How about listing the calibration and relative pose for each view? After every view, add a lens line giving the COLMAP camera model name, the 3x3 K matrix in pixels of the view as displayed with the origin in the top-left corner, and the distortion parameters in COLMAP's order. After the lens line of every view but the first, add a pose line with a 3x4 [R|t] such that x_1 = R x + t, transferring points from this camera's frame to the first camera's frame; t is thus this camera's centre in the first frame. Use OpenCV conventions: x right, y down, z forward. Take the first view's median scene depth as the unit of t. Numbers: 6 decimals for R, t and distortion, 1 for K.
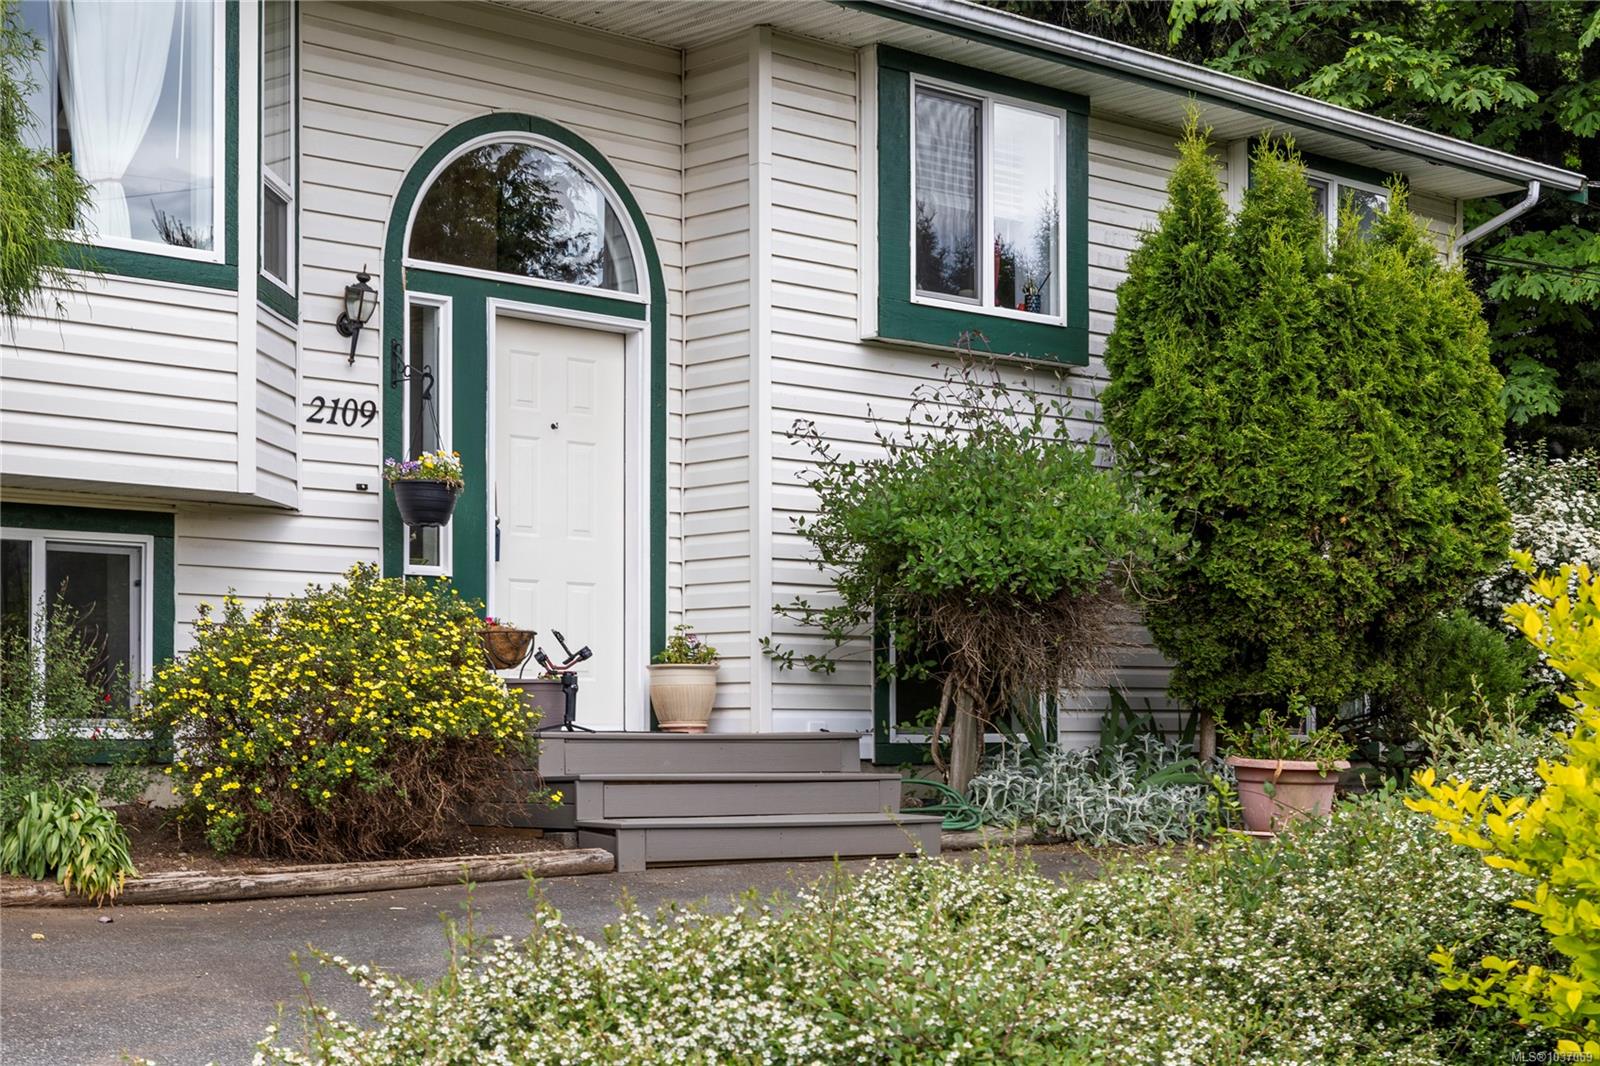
lens RADIAL K [[2528.3, 0, 796.2], [0, 2528.3, 696.5], [0, 0, 1]] dist [0.011684, -0.071918]
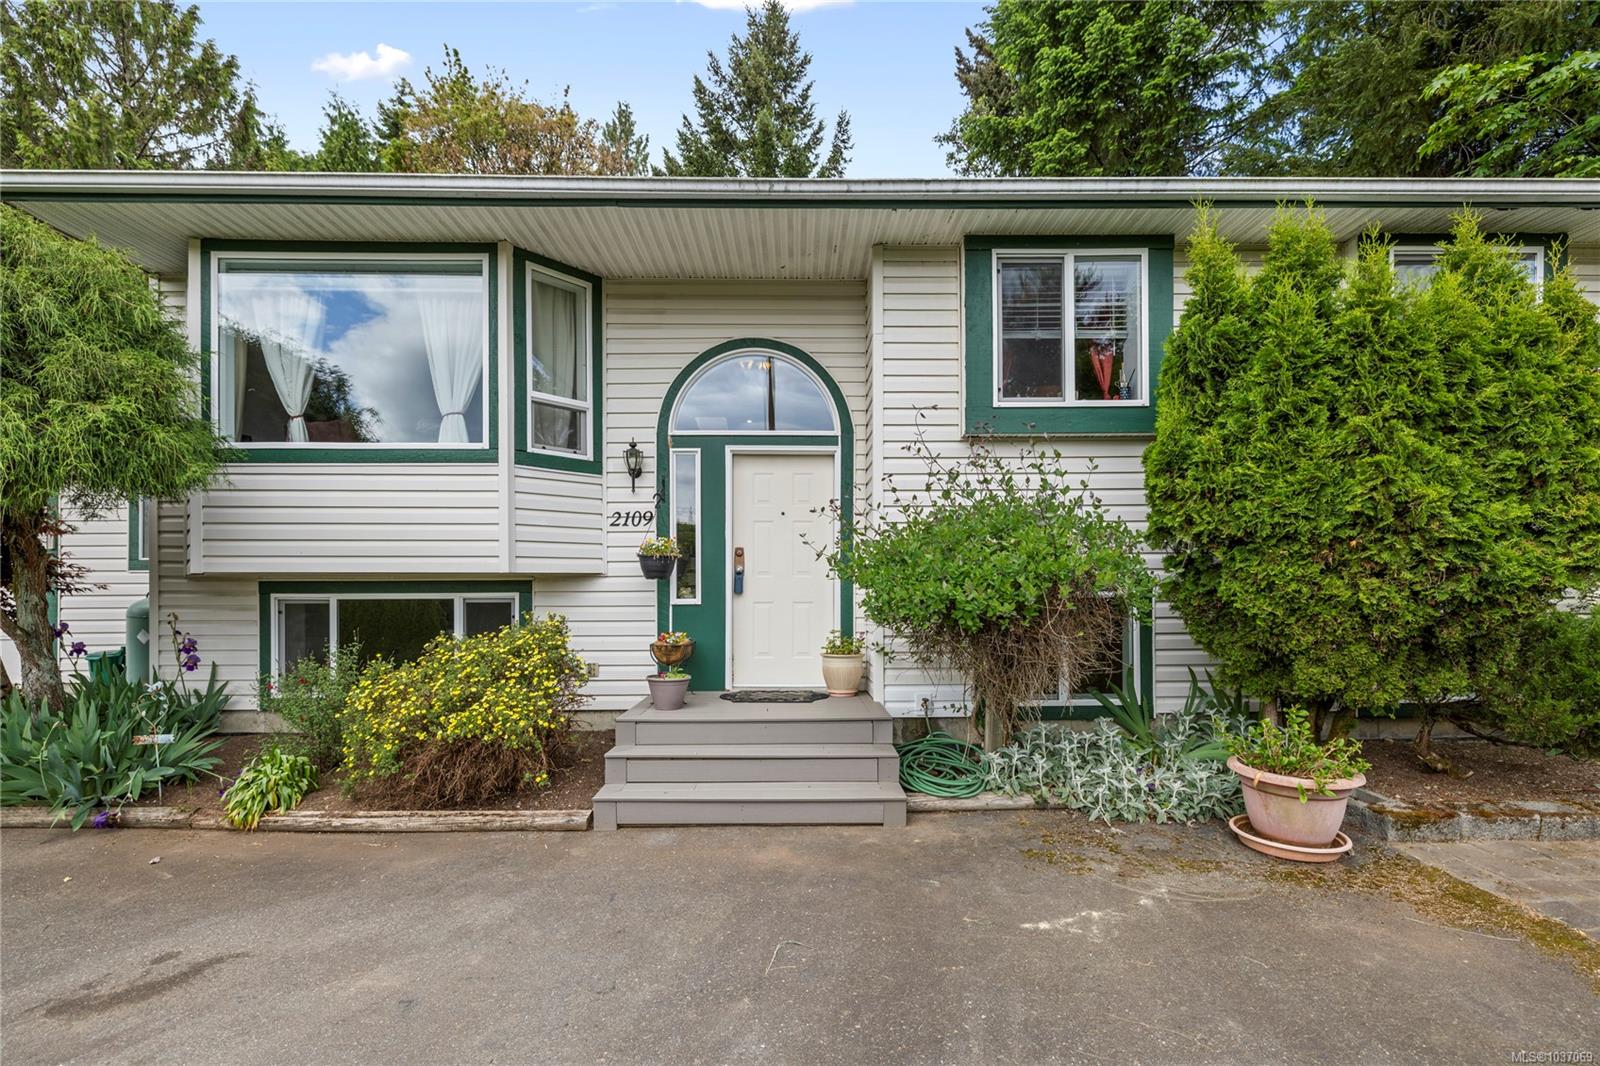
lens RADIAL K [[711.9, 0, 795.5], [0, 711.9, 591.2], [0, 0, 1]] dist [-0.000451, 0.000066]
pose [[0.752047, -0.007655, -0.659065, 0.235378], [0.018359, 0.999788, 0.009337, -0.057026], [0.658854, -0.019122, 0.752028, 0.630245]]
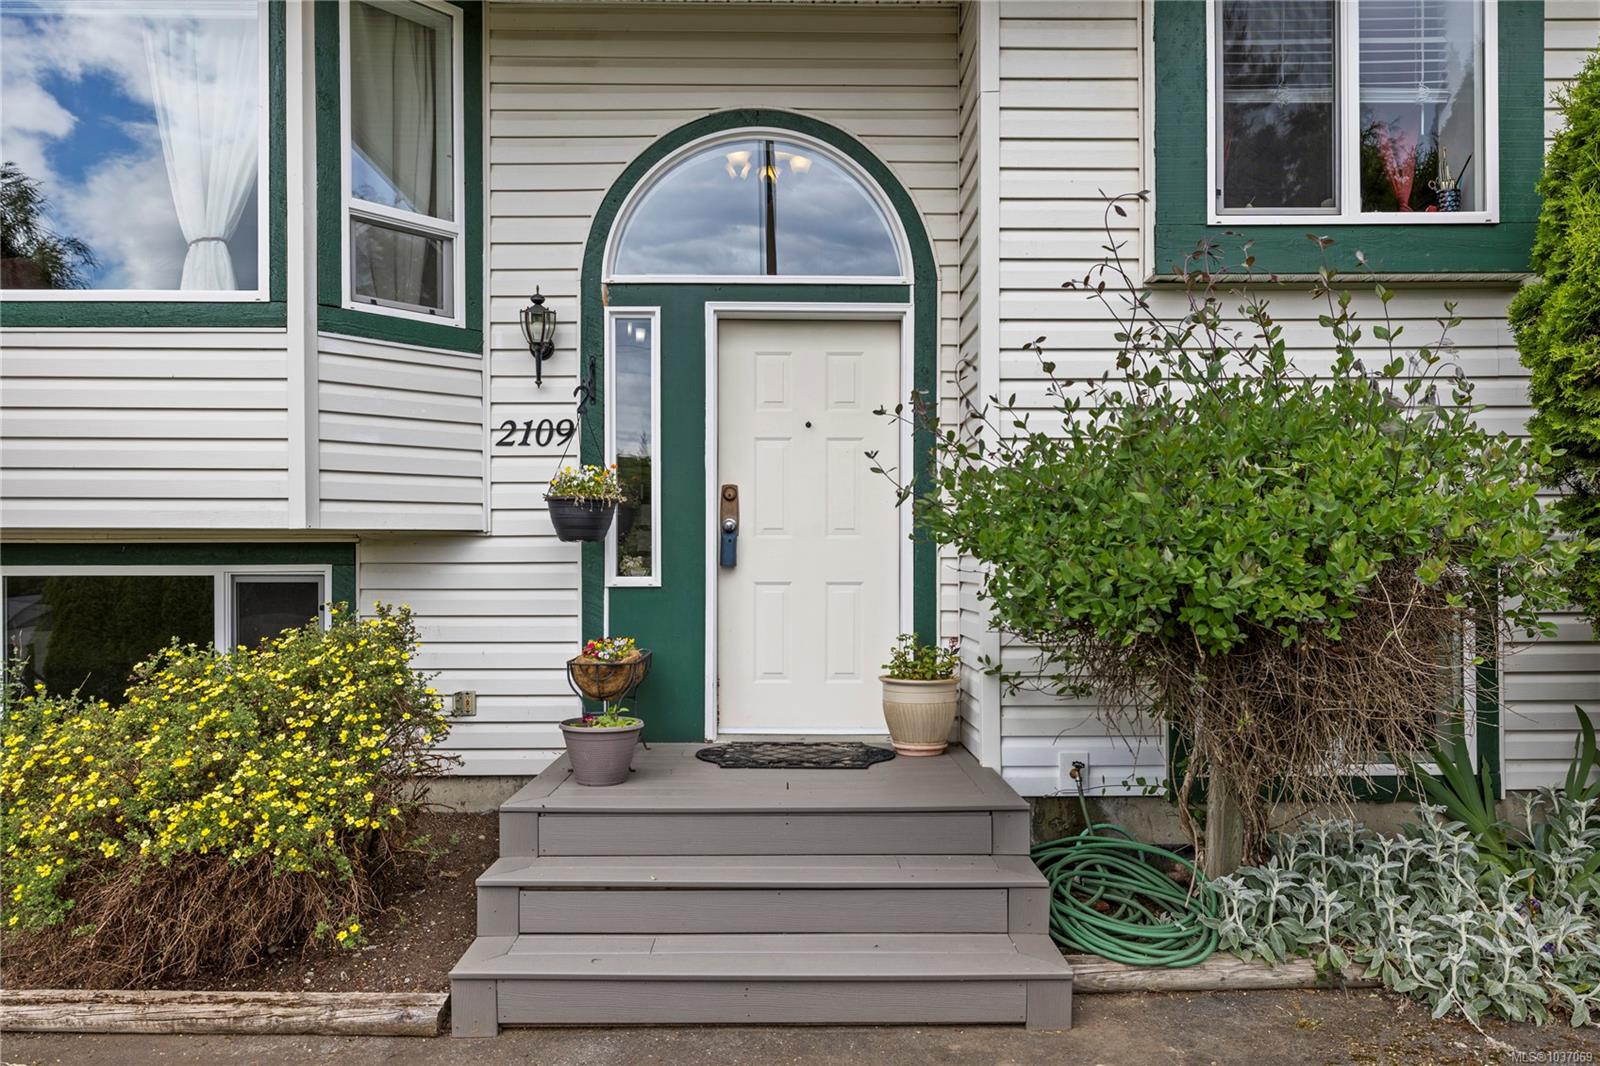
lens RADIAL K [[1032.7, 0, 807.0], [0, 1032.7, 561.6], [0, 0, 1]] dist [0.006815, 0.020977]
pose [[0.762559, -0.007418, -0.646877, 0.164173], [0.017923, 0.999793, 0.009664, -0.057076], [0.646671, -0.018963, 0.762534, 0.688796]]
